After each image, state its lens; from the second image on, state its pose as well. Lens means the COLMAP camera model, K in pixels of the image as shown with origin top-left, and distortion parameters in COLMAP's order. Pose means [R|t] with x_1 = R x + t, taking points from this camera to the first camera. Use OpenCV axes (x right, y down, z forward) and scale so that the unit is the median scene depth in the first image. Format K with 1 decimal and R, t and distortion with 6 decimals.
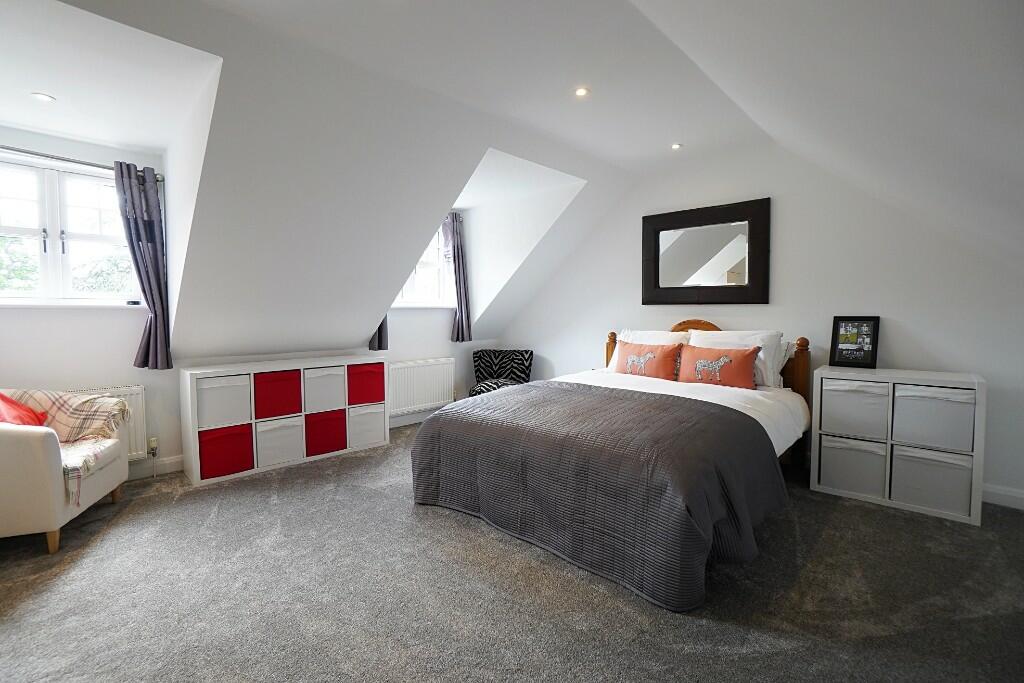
lens RADIAL K [[457.2, 0, 502.1], [0, 457.2, 326.6], [0, 0, 1]] dist [-0.054452, 0.018931]
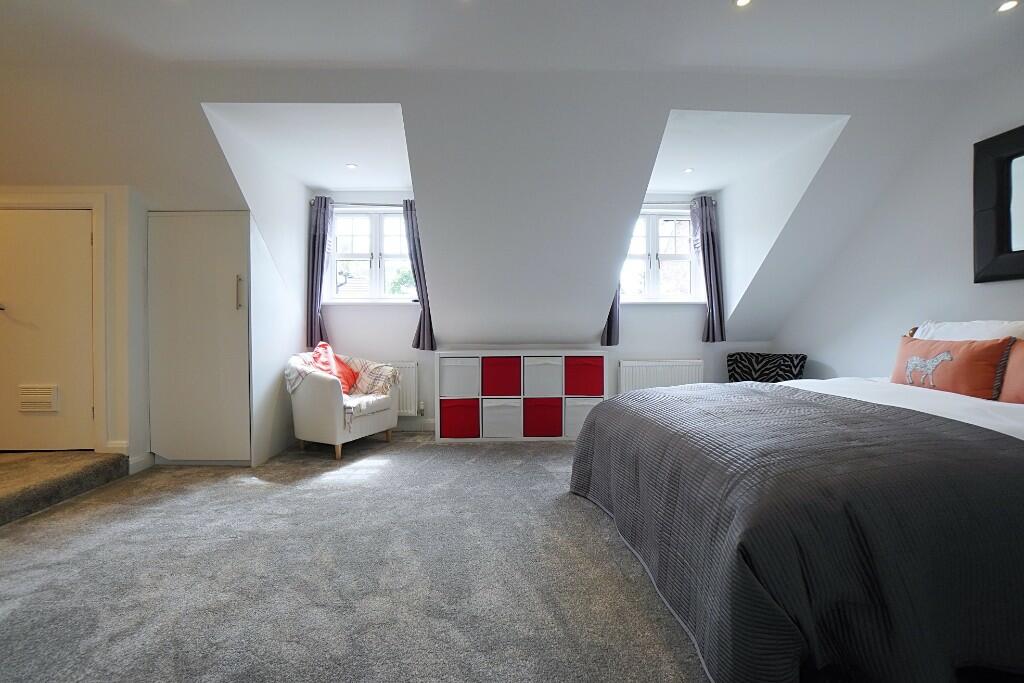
lens RADIAL K [[457.2, 0, 502.1], [0, 457.2, 326.6], [0, 0, 1]] dist [-0.054452, 0.018931]
pose [[0.737414, -0.001855, -0.675438, 0.284721], [-0.021579, 0.999421, -0.026304, 0.050883], [0.675096, 0.033972, 0.736947, 0.133262]]
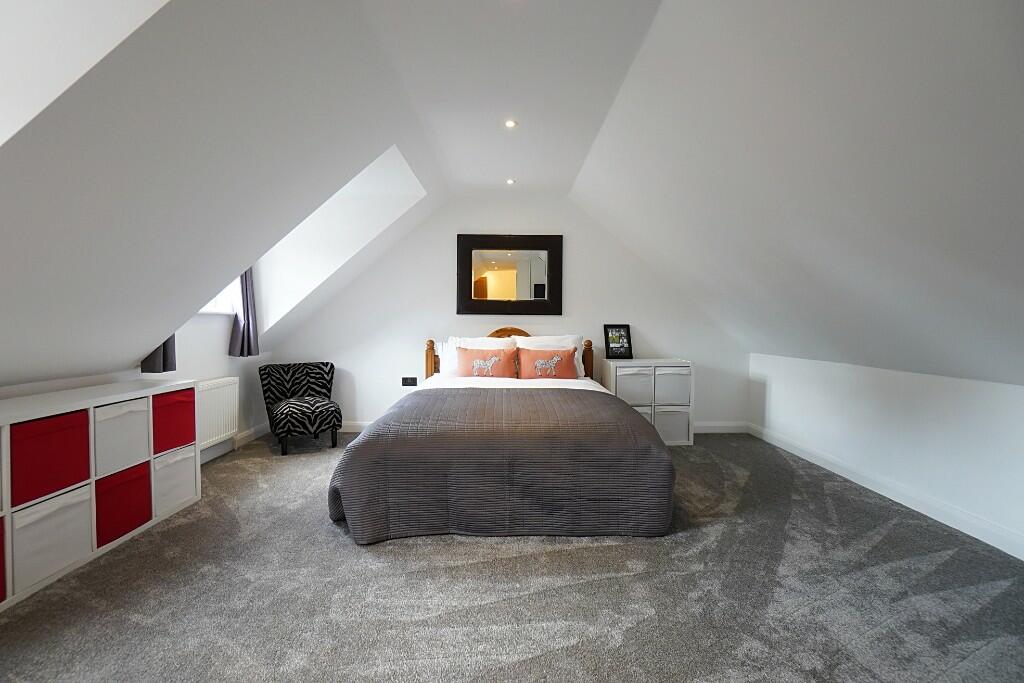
lens RADIAL K [[457.2, 0, 502.1], [0, 457.2, 326.6], [0, 0, 1]] dist [-0.054452, 0.018931]
pose [[0.710508, -0.001027, 0.703688, -0.469402], [0.015877, 0.999768, -0.014571, -0.000444], [-0.703510, 0.021526, 0.710360, 0.168218]]
